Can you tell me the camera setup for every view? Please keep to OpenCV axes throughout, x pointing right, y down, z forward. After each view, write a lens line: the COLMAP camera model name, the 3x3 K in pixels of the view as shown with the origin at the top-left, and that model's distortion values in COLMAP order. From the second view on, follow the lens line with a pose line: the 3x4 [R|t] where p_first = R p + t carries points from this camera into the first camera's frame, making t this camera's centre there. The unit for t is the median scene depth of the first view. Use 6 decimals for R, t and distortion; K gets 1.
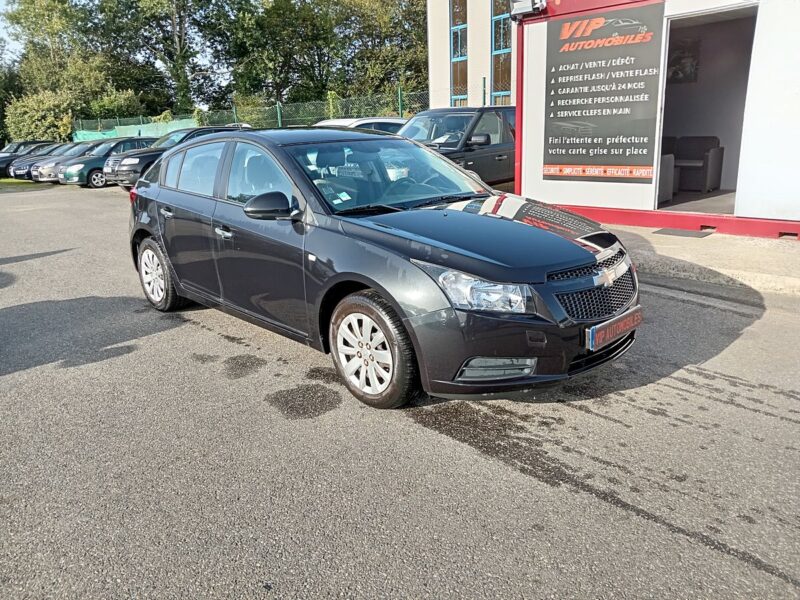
lens RADIAL K [[585.1, 0, 396.8], [0, 585.1, 296.8], [0, 0, 1]] dist [0.005329, -0.050831]
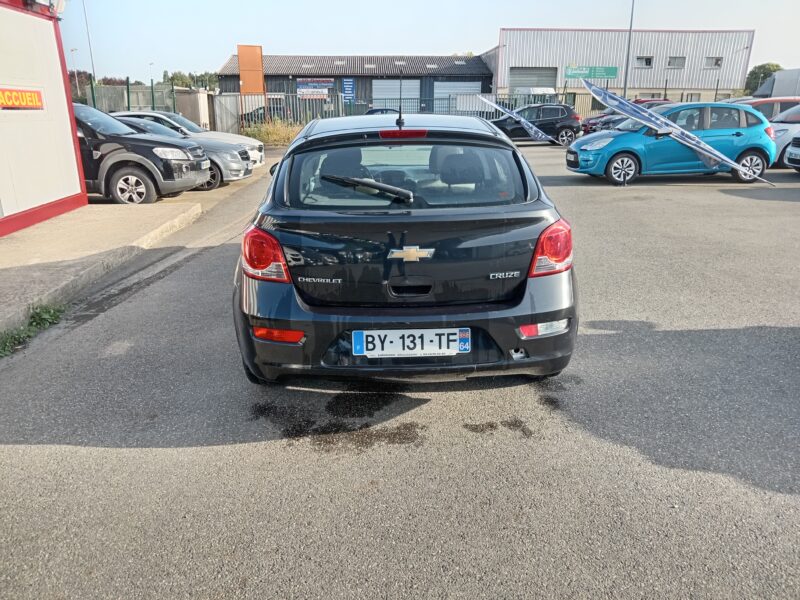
lens RADIAL K [[584.2, 0, 380.4], [0, 584.2, 301.6], [0, 0, 1]] dist [-0.002960, -0.001650]
pose [[-0.713668, -0.175319, 0.678189, -0.497051], [0.234063, 0.852839, 0.466776, -0.287879], [-0.660221, 0.491863, -0.567609, 1.022446]]
